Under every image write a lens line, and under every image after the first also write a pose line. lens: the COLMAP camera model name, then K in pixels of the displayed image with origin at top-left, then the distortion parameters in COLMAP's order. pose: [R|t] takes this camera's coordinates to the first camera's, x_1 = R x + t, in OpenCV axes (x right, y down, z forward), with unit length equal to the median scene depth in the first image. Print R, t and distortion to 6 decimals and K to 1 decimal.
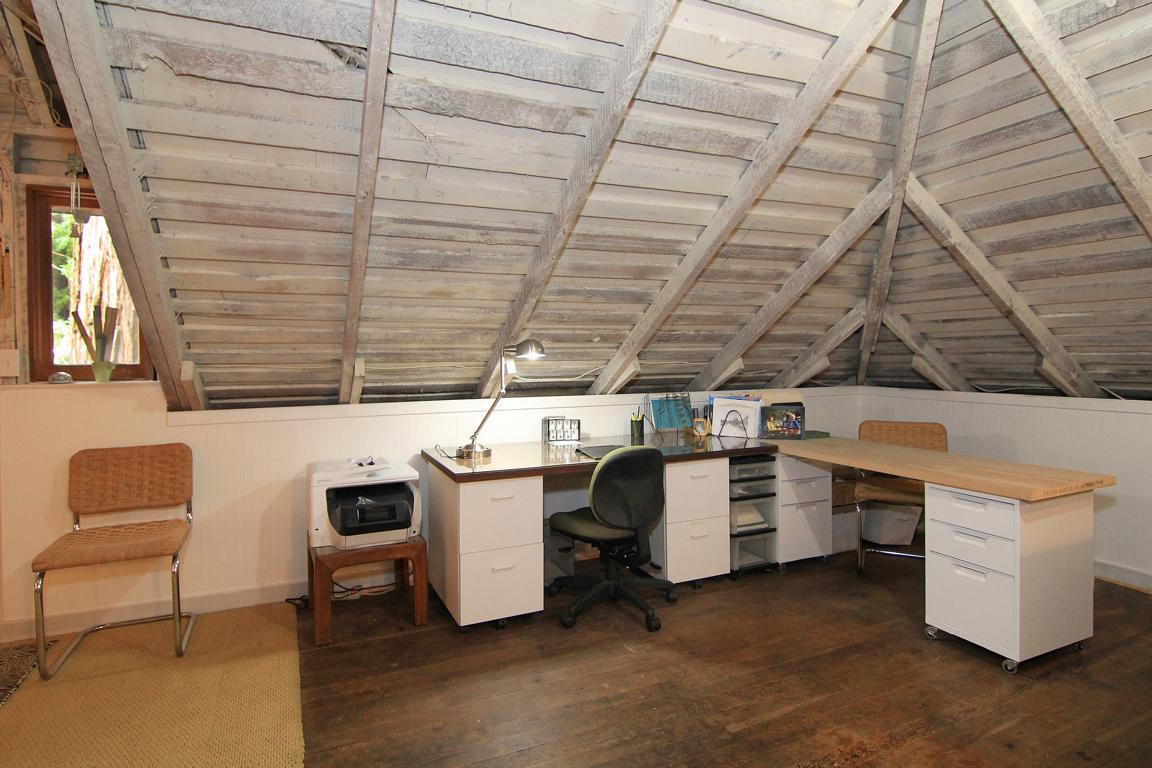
lens RADIAL K [[618.2, 0, 581.1], [0, 618.2, 368.9], [0, 0, 1]] dist [-0.020007, -0.002319]
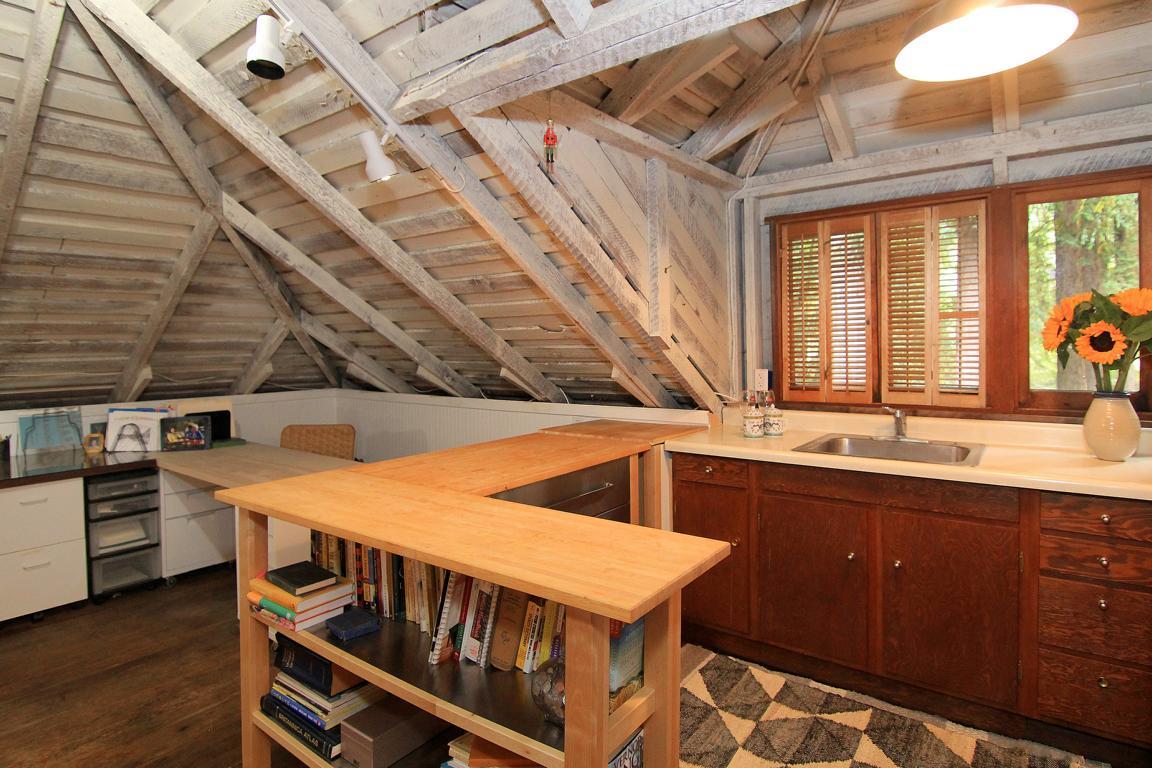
lens RADIAL K [[618.2, 0, 581.1], [0, 618.2, 368.9], [0, 0, 1]] dist [-0.020007, -0.002319]
pose [[0.869352, -0.019206, 0.493821, 0.422313], [0.011962, 0.999770, 0.017824, -0.028056], [-0.494049, -0.009588, 0.869381, -0.174943]]
